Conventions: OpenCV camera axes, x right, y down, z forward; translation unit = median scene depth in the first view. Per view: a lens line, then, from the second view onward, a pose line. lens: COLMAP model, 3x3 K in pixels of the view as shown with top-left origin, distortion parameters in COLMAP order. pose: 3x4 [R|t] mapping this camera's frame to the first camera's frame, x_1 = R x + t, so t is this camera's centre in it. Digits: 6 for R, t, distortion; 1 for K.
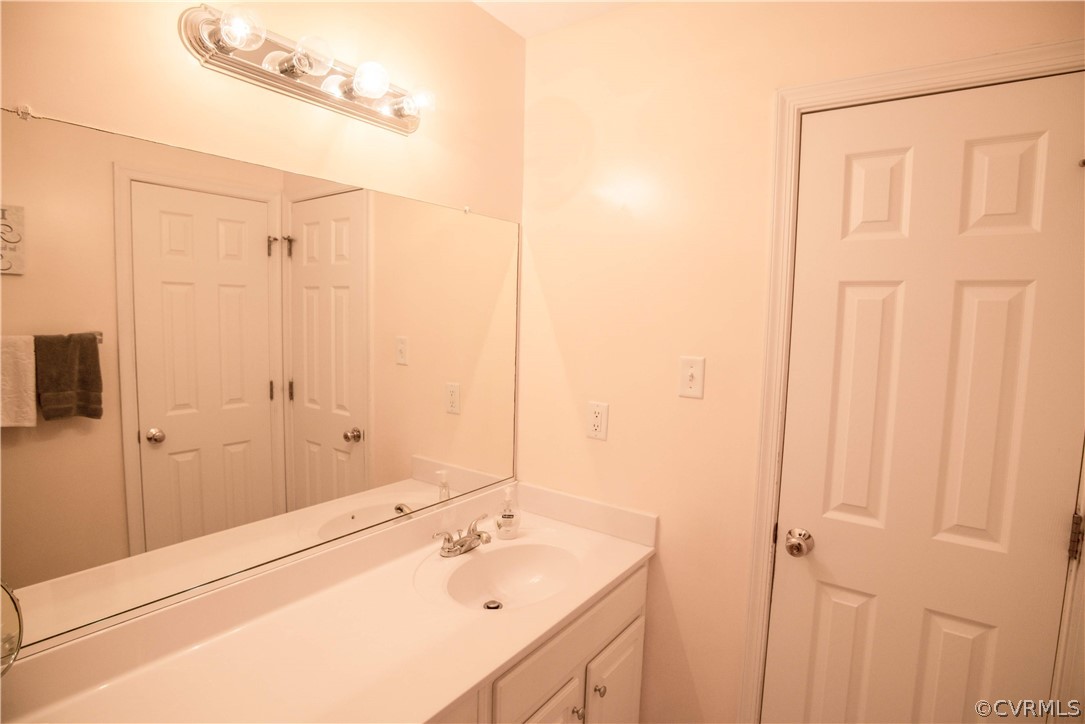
lens RADIAL K [[567.9, 0, 542.5], [0, 567.9, 362.0], [0, 0, 1]] dist [-0.003567, -0.000421]
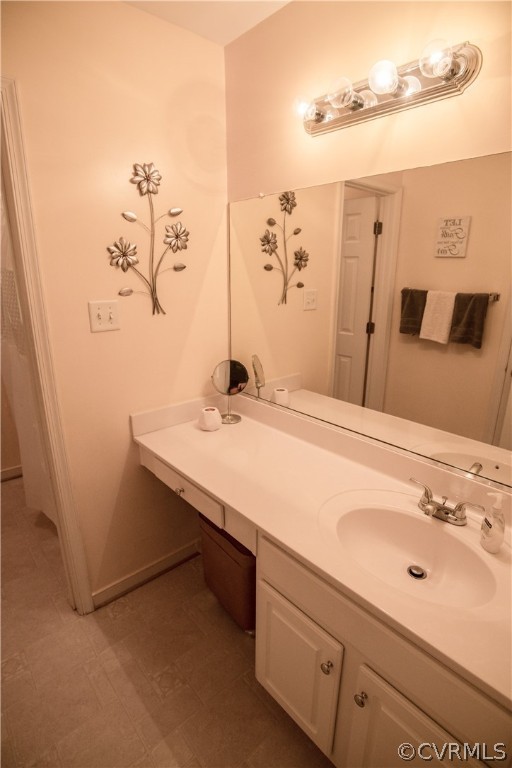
lens RADIAL K [[401.9, 0, 256.0], [0, 401.9, 384.0], [0, 0, 1]] dist [-0.003567, -0.000421]
pose [[-0.213648, 0.246021, -0.945425, 0.559630], [-0.096861, 0.957667, 0.271095, -0.062487], [0.972097, 0.149494, -0.180773, 0.770354]]
